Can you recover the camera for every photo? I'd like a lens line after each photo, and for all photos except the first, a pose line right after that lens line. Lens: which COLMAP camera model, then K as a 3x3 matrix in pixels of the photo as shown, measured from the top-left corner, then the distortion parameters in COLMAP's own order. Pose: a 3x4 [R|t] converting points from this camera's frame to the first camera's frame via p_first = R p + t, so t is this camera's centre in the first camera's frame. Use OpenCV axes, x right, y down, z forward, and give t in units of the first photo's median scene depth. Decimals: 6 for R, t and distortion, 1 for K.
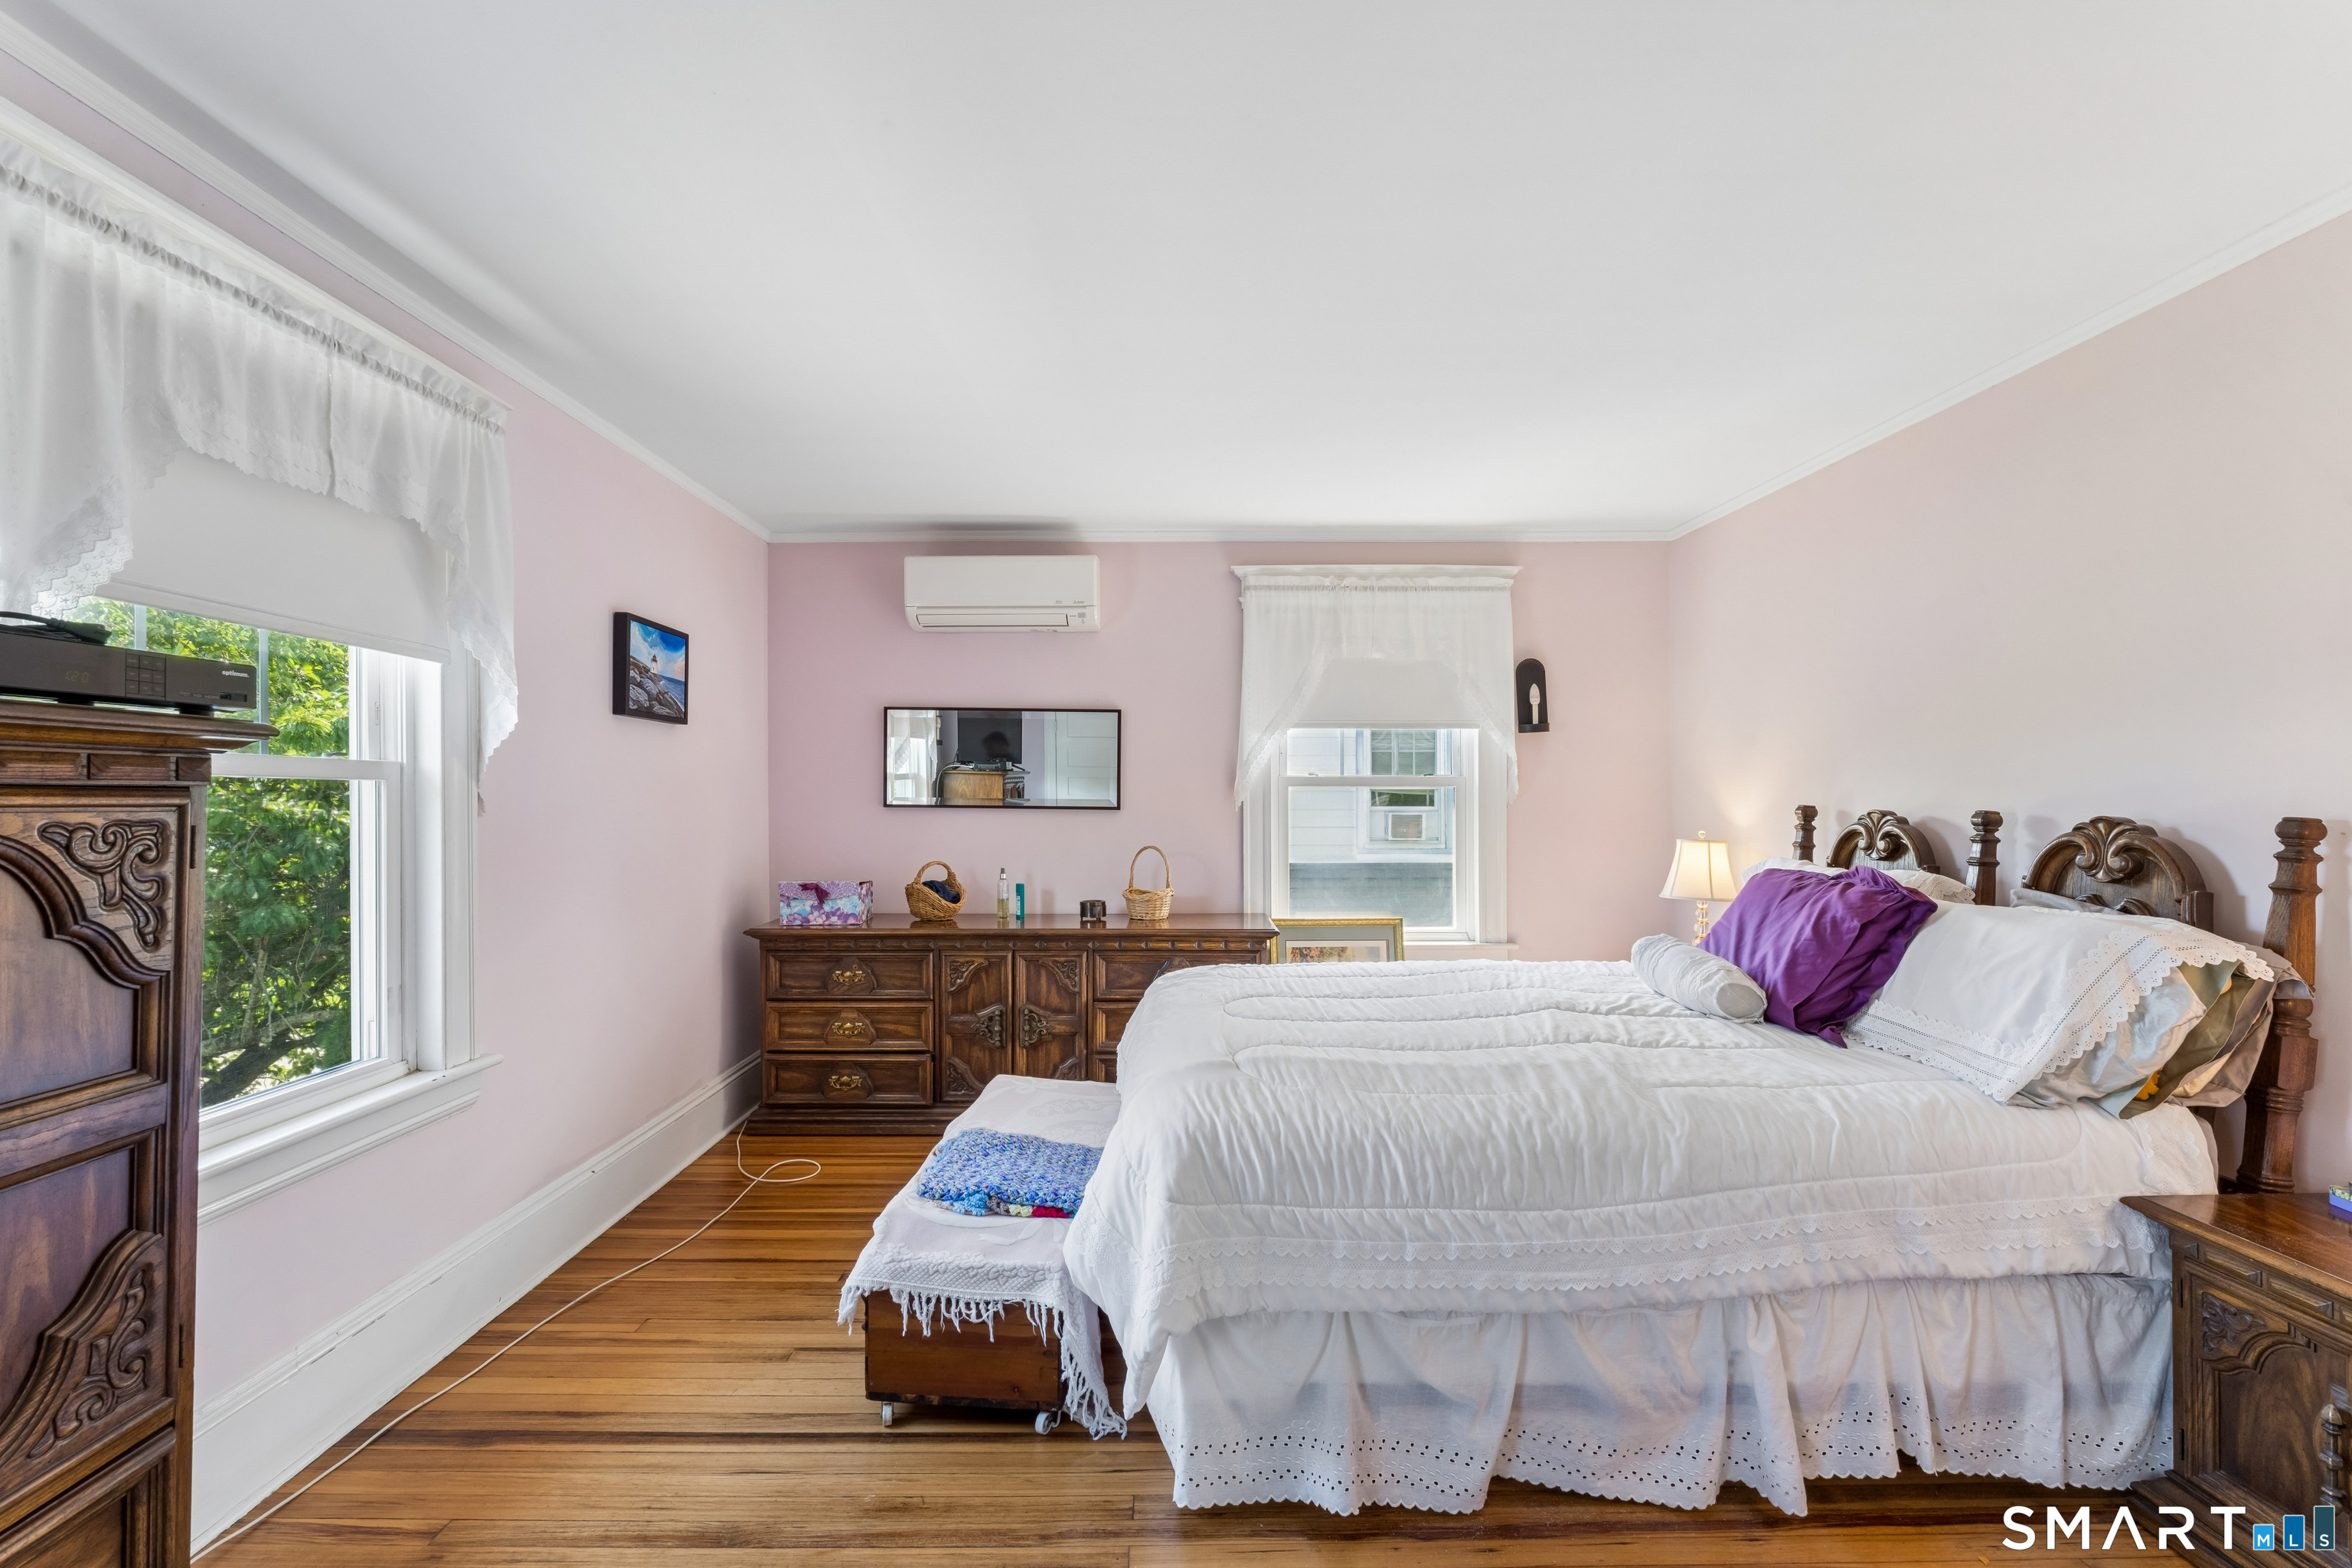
lens RADIAL K [[1006.2, 0, 1179.3], [0, 1006.2, 775.6], [0, 0, 1]] dist [0.001186, 0.000024]
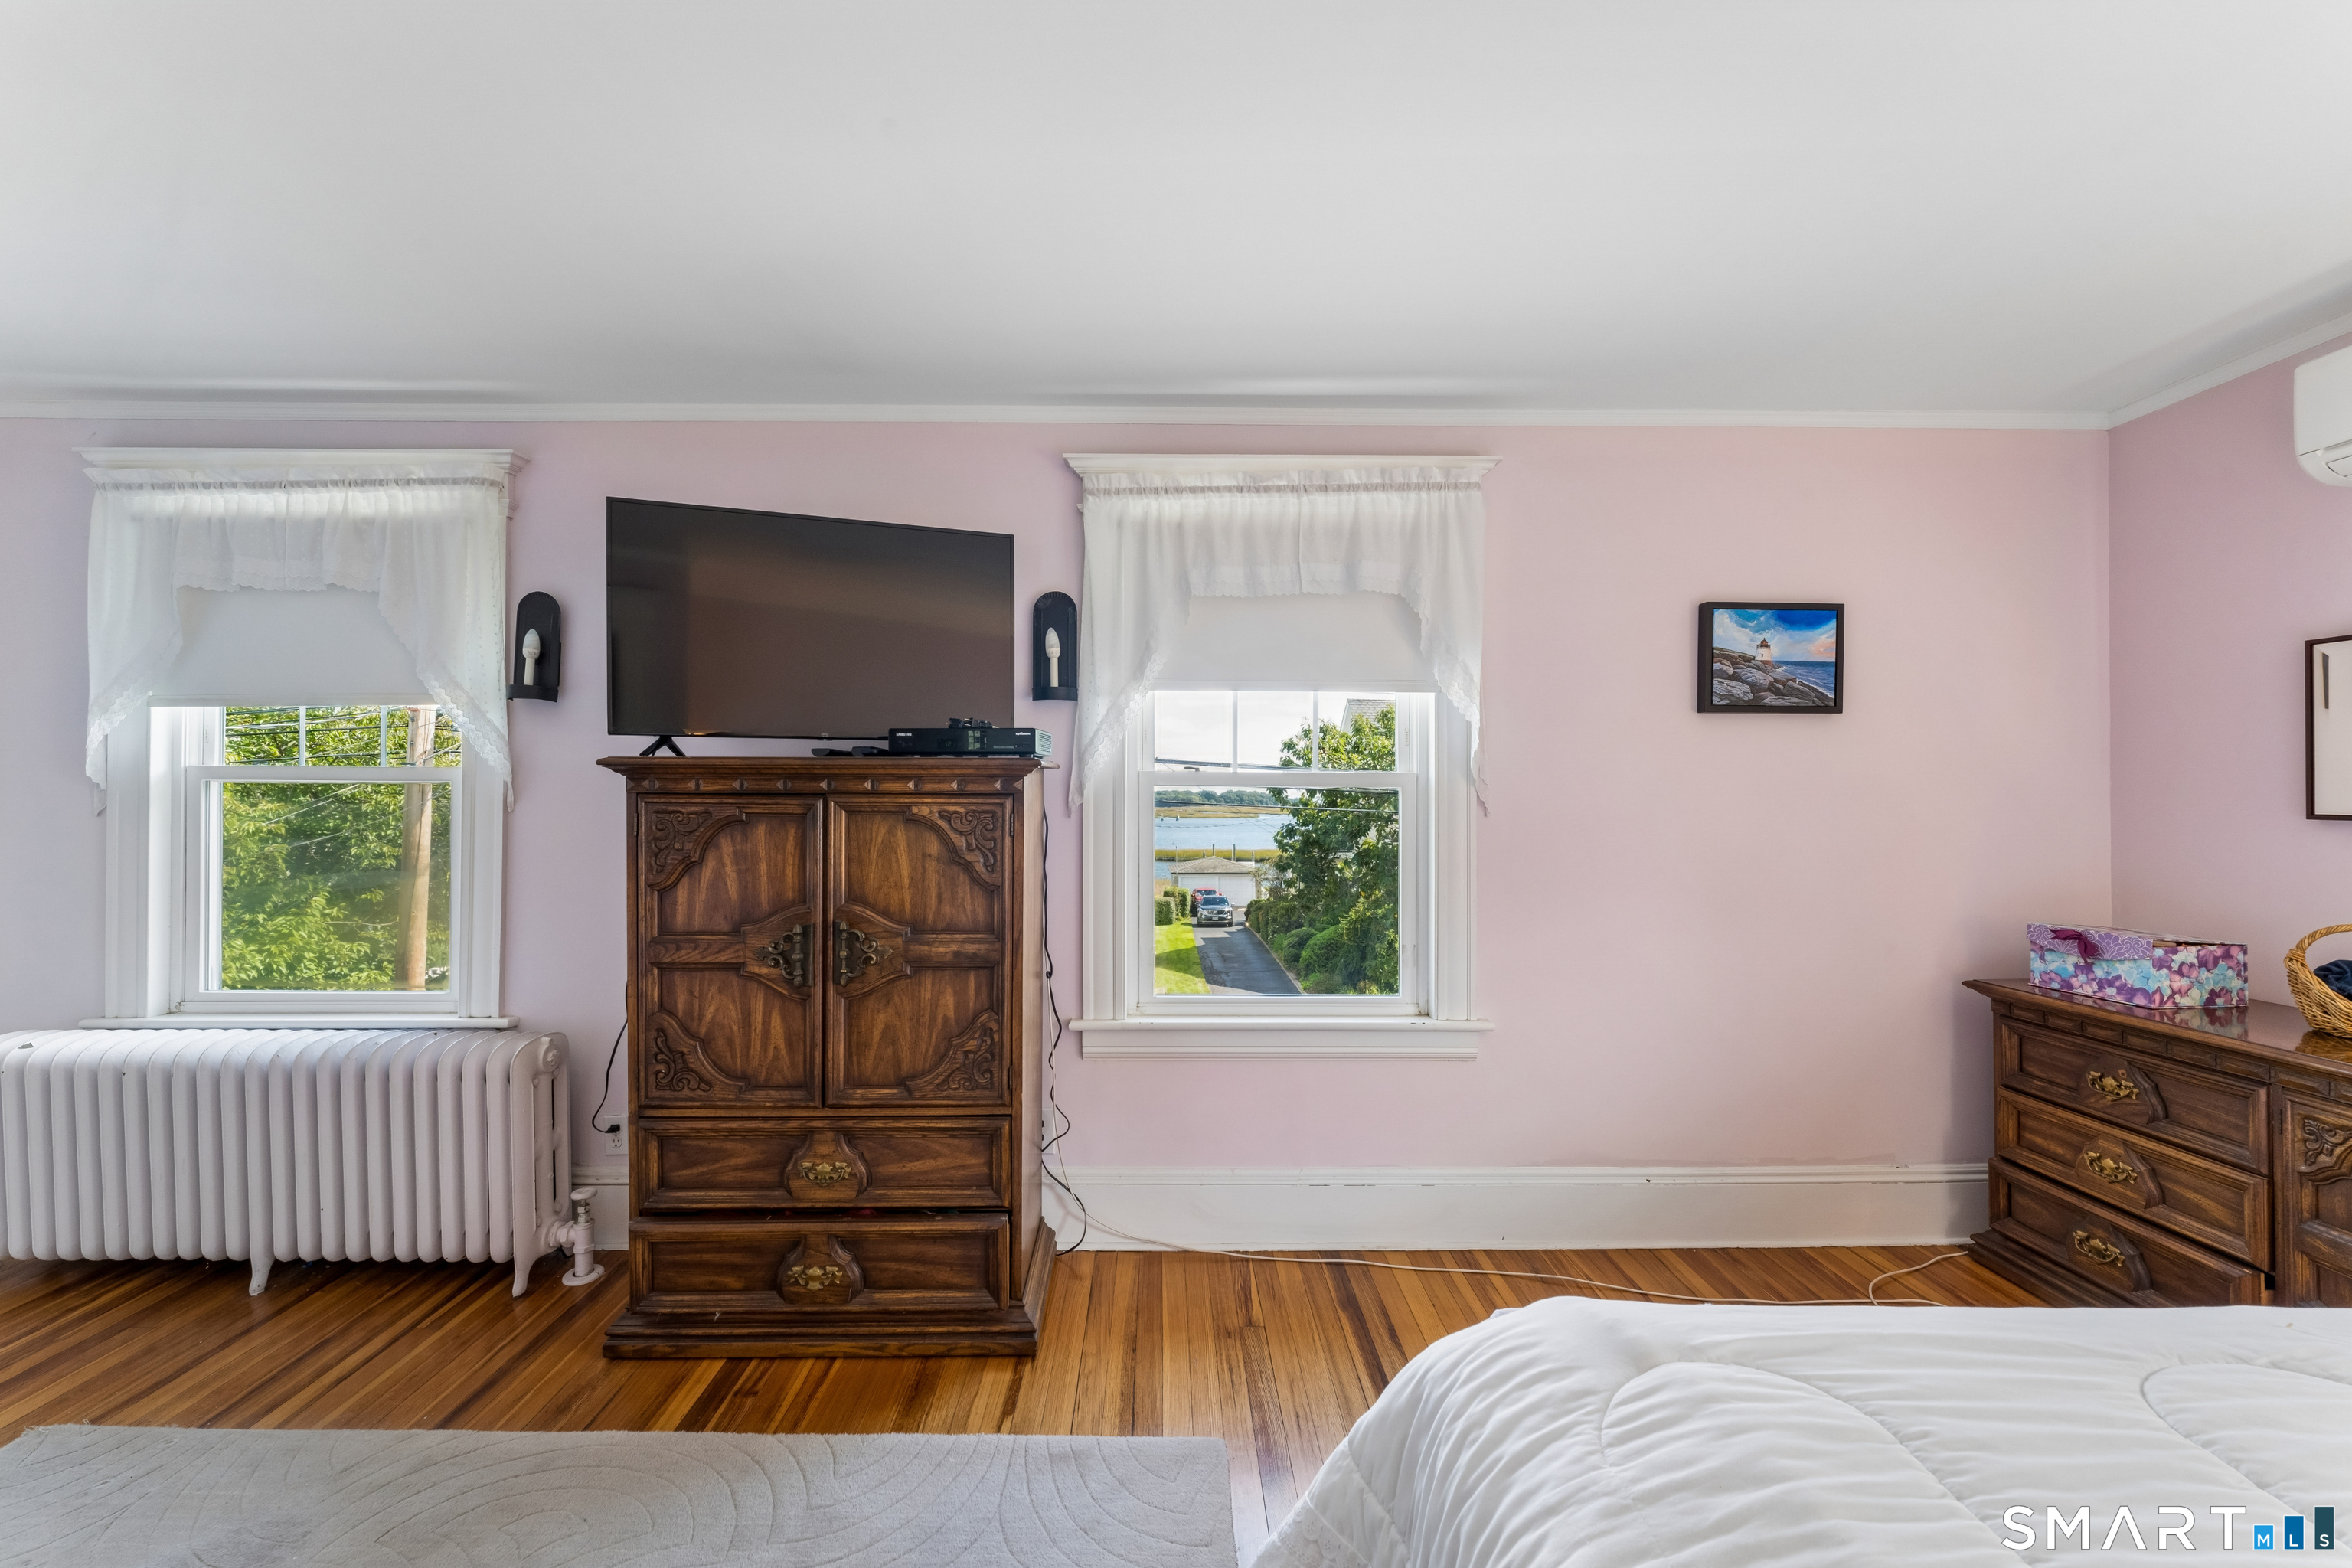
lens RADIAL K [[952.5, 0, 1176.0], [0, 952.5, 784.0], [0, 0, 1]] dist [-0.000791, -0.000221]
pose [[-0.005275, -0.015920, -0.999859, 0.348365], [0.019547, 0.999681, -0.016021, 0.011294], [0.999795, -0.019628, -0.004962, 0.535582]]
